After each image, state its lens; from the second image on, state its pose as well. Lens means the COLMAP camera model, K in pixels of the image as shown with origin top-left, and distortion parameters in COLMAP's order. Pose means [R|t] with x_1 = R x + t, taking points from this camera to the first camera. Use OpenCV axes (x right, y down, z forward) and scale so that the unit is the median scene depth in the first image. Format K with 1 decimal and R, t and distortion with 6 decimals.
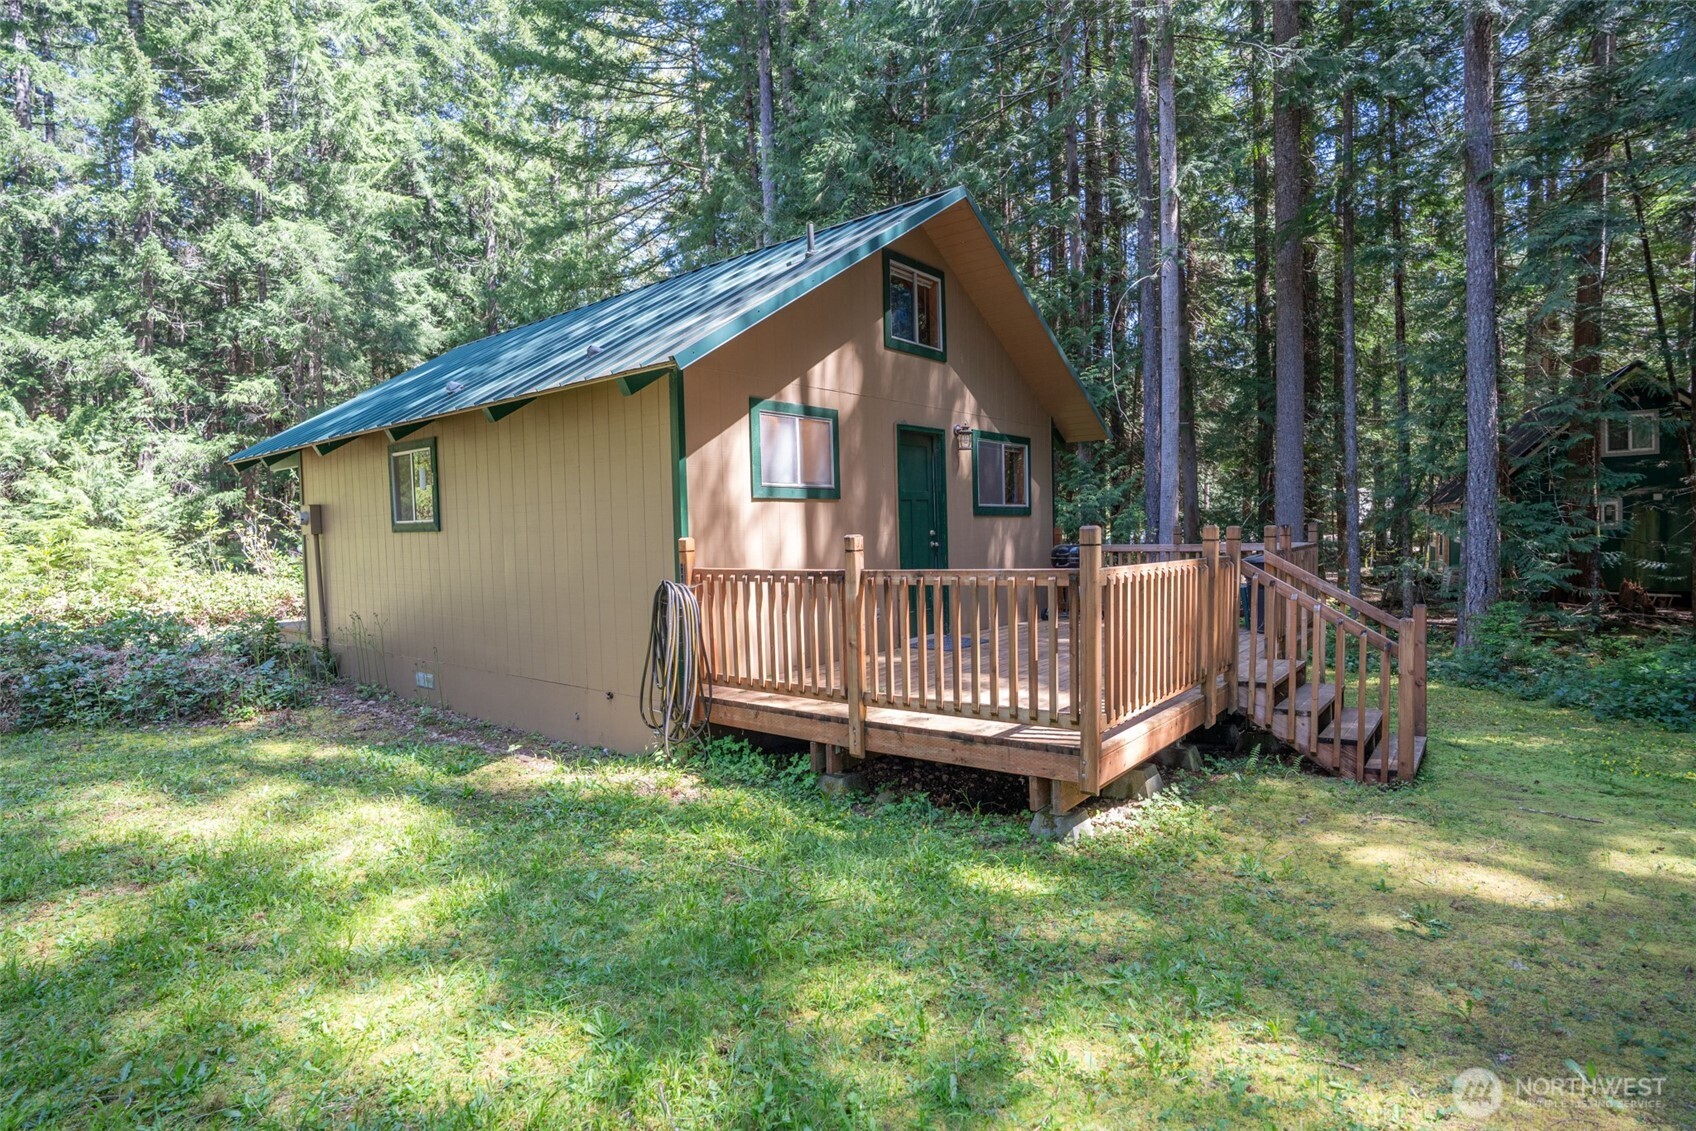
lens RADIAL K [[842.6, 0, 845.2], [0, 842.6, 571.7], [0, 0, 1]] dist [0.001987, 0.000034]
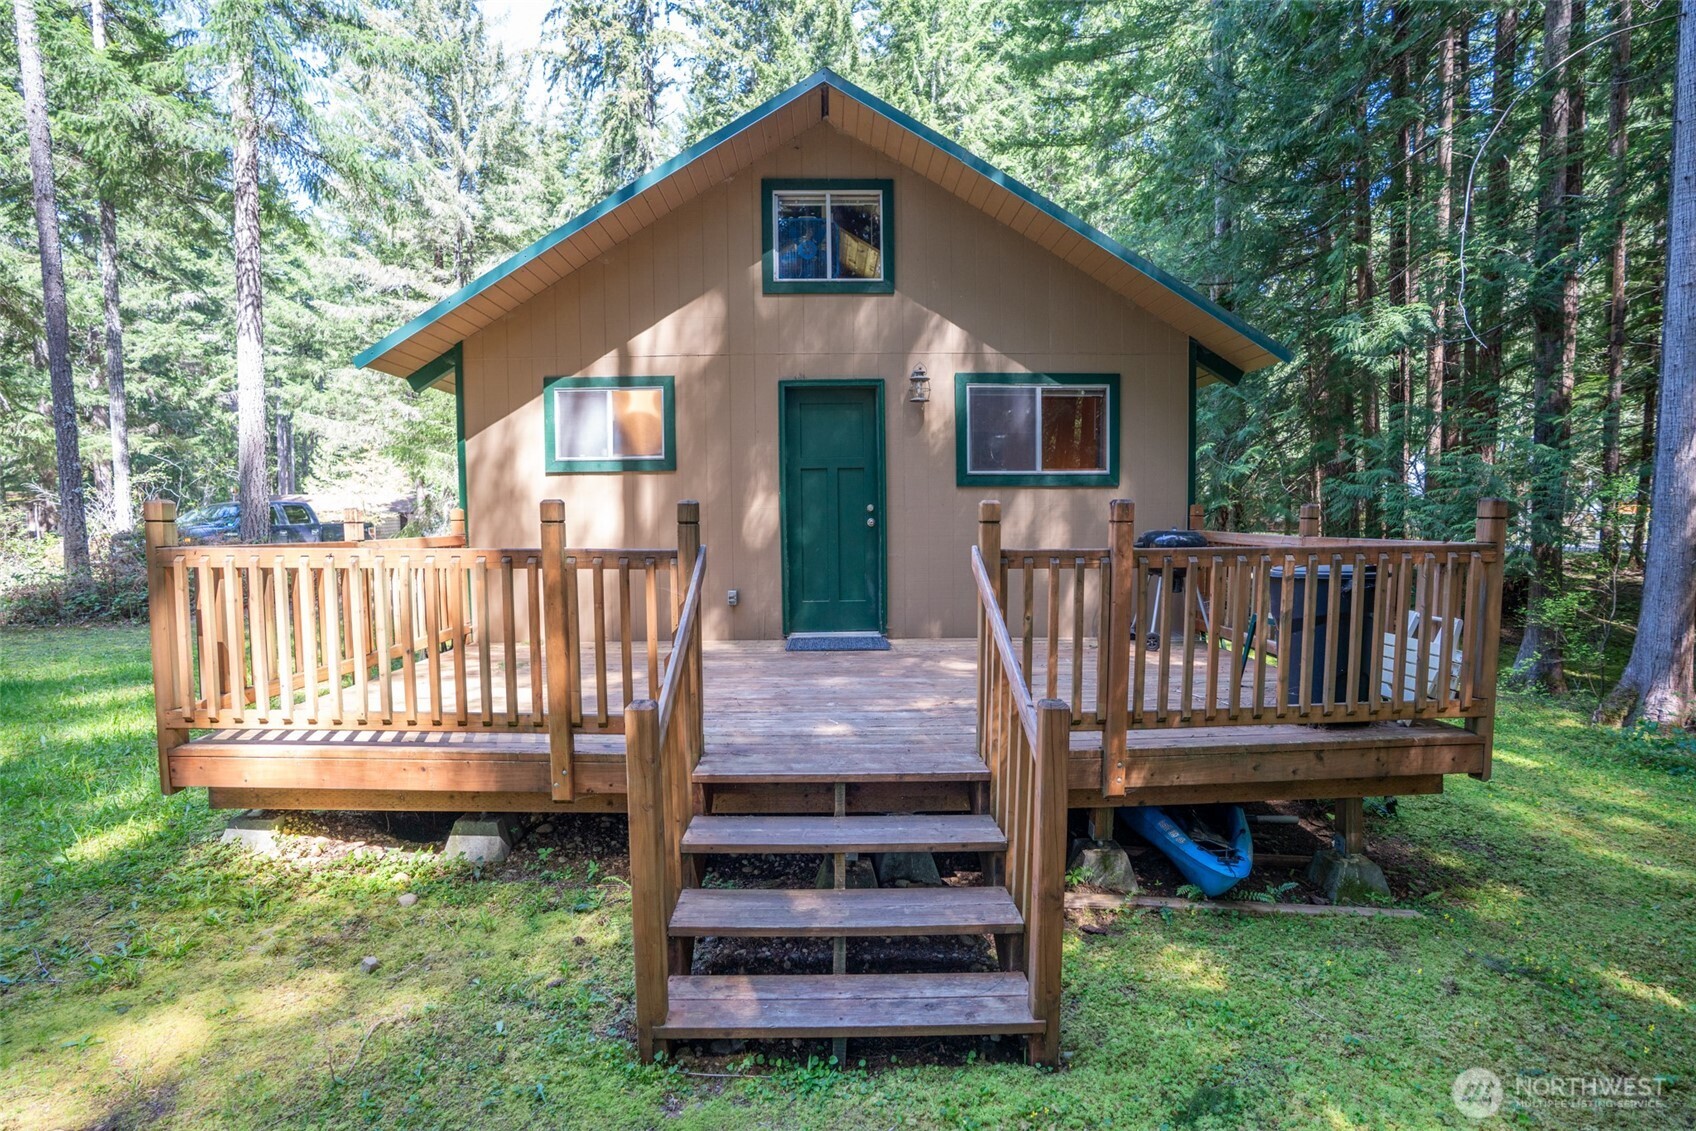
lens RADIAL K [[775.1, 0, 846.5], [0, 775.1, 561.7], [0, 0, 1]] dist [-0.040935, 0.010959]
pose [[0.653738, 0.080707, -0.752405, 0.788747], [-0.044290, 0.996673, 0.068426, -0.053216], [0.755424, -0.011409, 0.655137, 0.586320]]
